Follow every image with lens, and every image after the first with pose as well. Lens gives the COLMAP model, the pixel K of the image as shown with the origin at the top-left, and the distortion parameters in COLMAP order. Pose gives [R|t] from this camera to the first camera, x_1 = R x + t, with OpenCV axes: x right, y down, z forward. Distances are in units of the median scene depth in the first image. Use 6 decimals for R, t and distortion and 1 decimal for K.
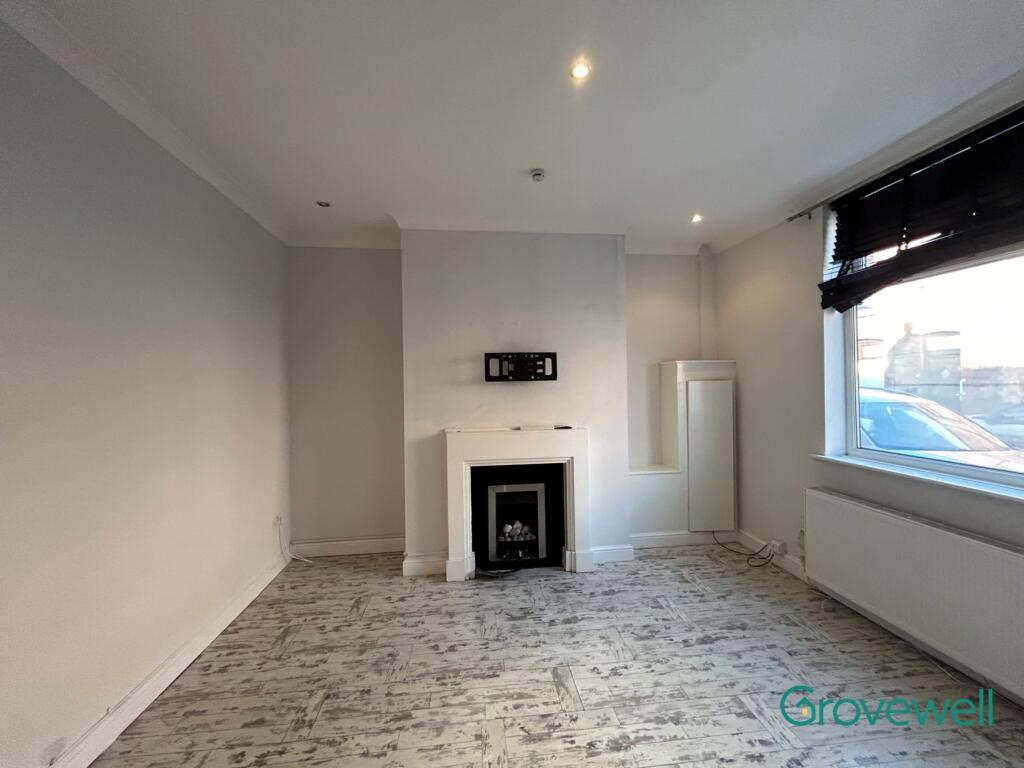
lens RADIAL K [[413.3, 0, 512.4], [0, 413.3, 381.0], [0, 0, 1]] dist [-0.003326, 0.001130]
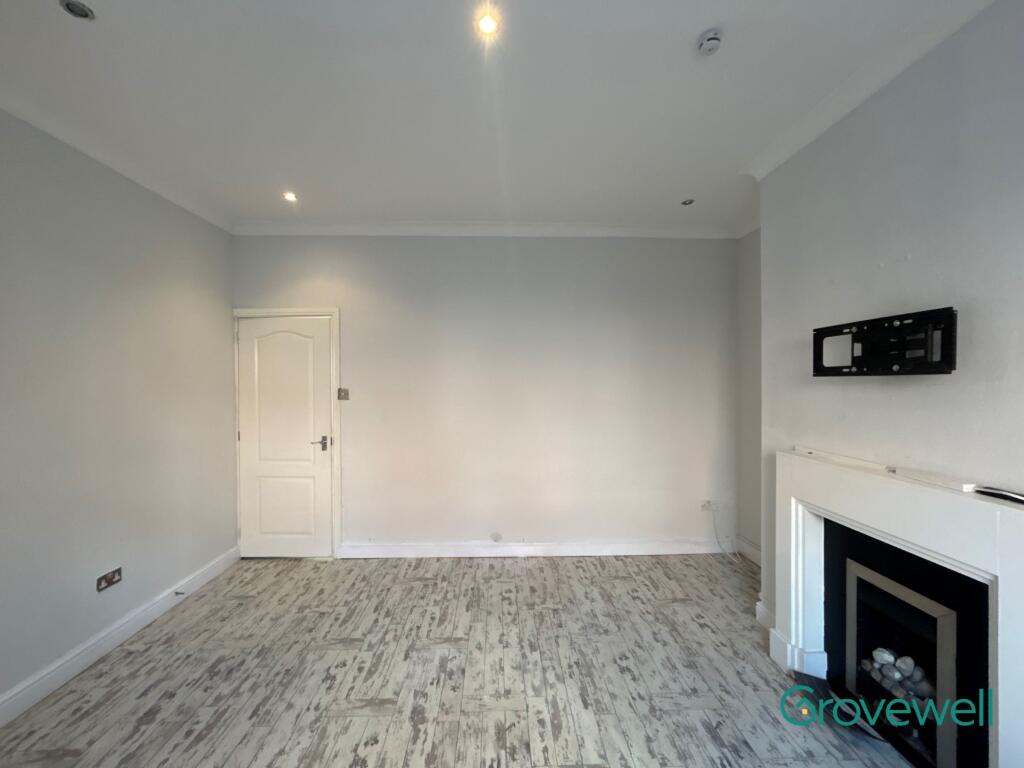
lens RADIAL K [[413.3, 0, 513.6], [0, 413.3, 386.8], [0, 0, 1]] dist [-0.003326, 0.001130]
pose [[-0.072599, 0.026294, -0.997015, 0.707595], [0.013144, 0.999591, 0.025405, -0.006042], [0.997275, -0.011260, -0.072915, 0.760805]]
